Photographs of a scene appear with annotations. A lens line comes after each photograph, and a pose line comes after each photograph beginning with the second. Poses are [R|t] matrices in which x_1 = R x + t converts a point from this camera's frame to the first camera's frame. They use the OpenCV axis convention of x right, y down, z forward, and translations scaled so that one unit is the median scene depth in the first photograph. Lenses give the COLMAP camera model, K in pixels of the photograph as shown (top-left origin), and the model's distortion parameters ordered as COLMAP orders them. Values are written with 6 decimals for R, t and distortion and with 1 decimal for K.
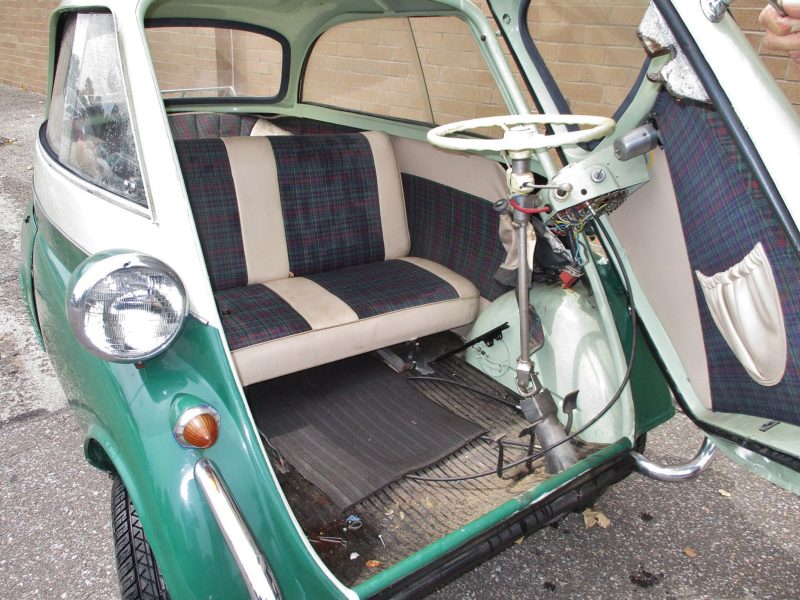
lens RADIAL K [[656.8, 0, 402.3], [0, 656.8, 298.7], [0, 0, 1]] dist [-0.028506, -0.000903]
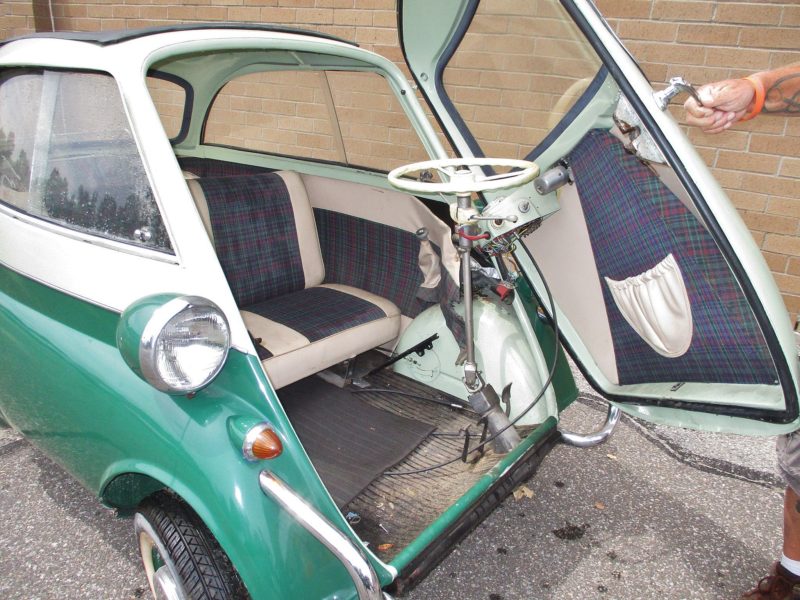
lens RADIAL K [[656.8, 0, 401.6], [0, 656.8, 297.5], [0, 0, 1]] dist [-0.028506, -0.000903]
pose [[0.961267, -0.077139, 0.264604, -0.230175], [0.086751, 0.995921, -0.024815, -0.004321], [-0.261610, 0.046808, 0.964038, -0.120072]]
